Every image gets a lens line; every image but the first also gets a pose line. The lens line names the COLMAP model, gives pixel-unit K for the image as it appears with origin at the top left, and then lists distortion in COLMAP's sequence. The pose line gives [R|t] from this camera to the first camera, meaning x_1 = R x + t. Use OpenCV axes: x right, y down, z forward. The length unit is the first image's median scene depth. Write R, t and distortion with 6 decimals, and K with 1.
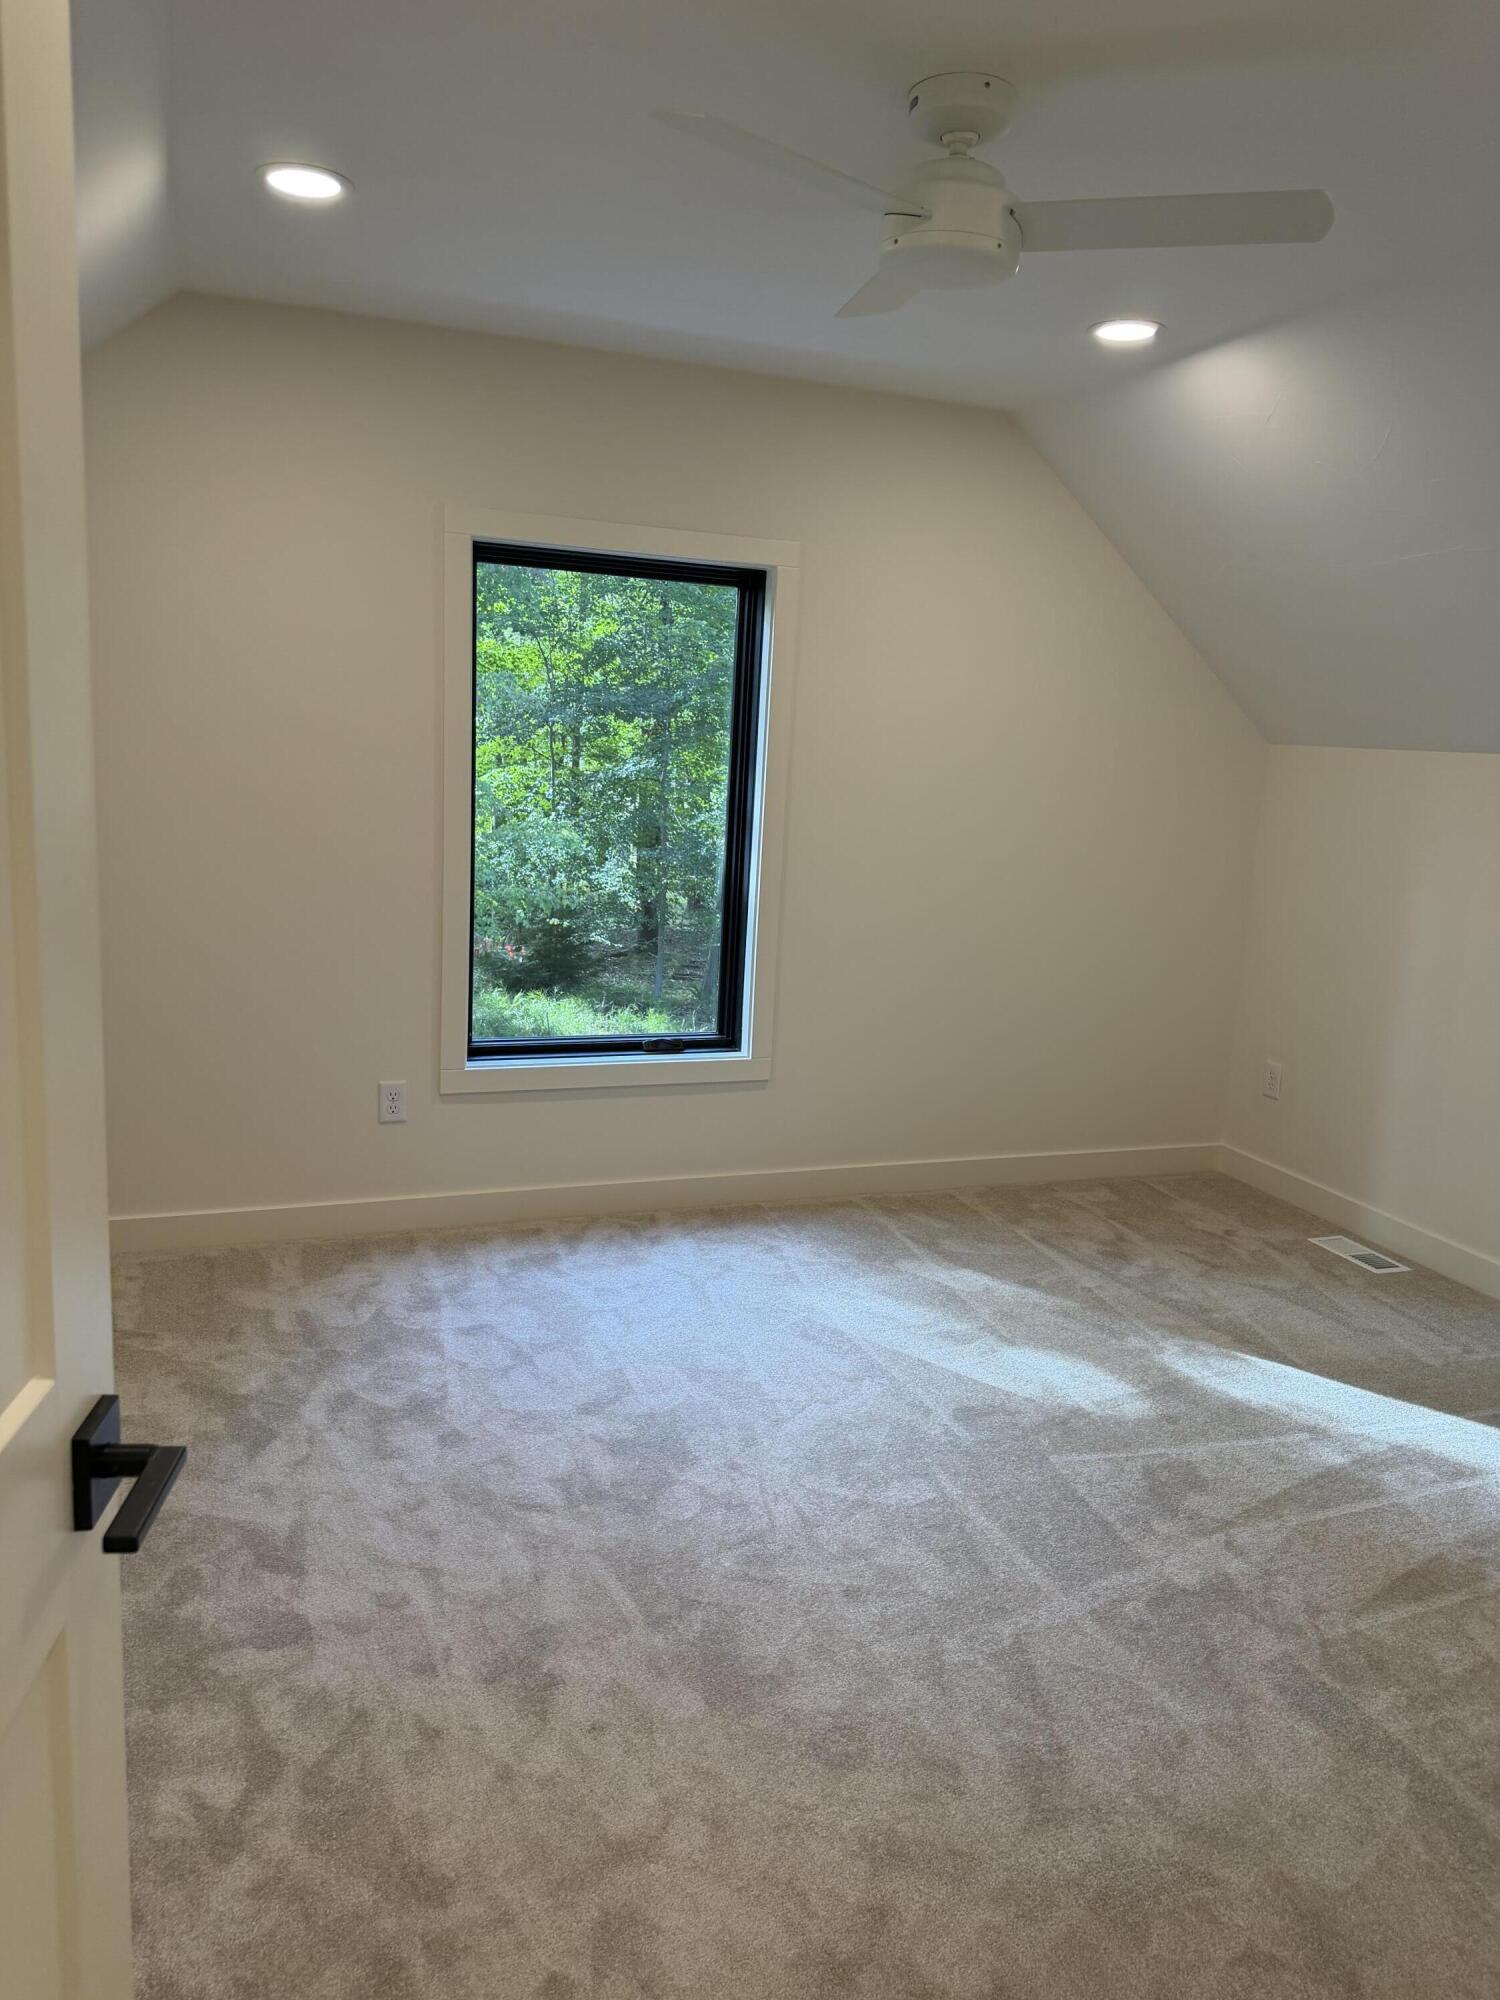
lens RADIAL K [[1365.8, 0, 694.5], [0, 1365.8, 998.5], [0, 0, 1]] dist [-0.006666, -0.005471]
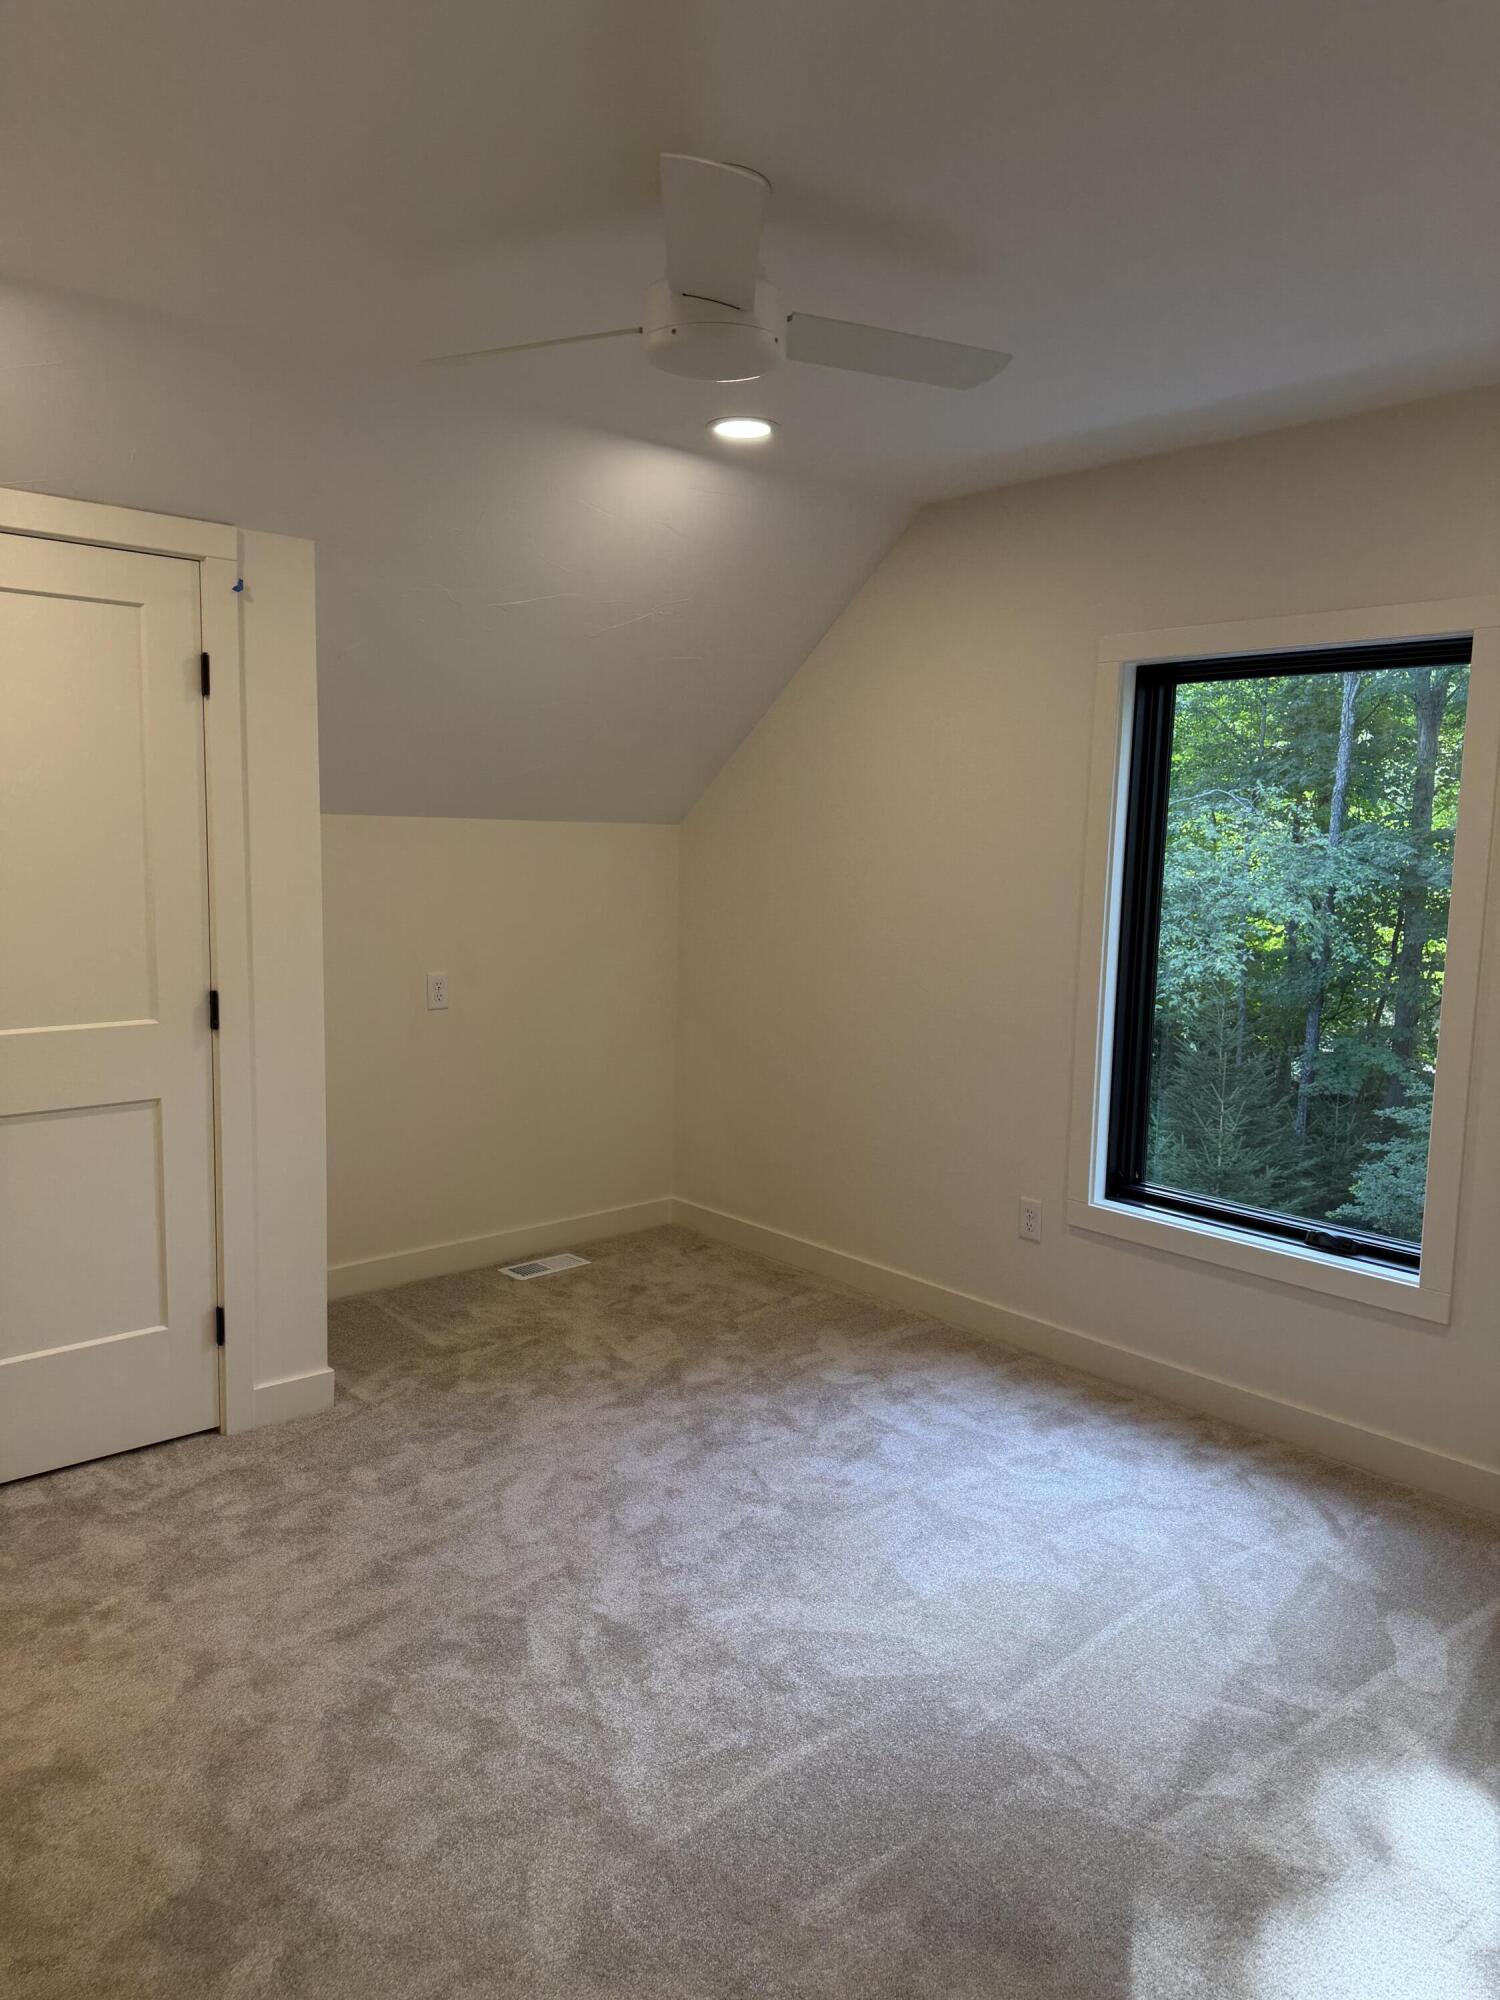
lens RADIAL K [[1331.5, 0, 708.1], [0, 1331.5, 1001.4], [0, 0, 1]] dist [0.070056, -0.000378]
pose [[0.367985, 0.077689, -0.926581, 0.700128], [-0.165061, 0.986135, 0.017129, -0.071765], [0.915064, 0.146639, 0.375706, 0.433206]]
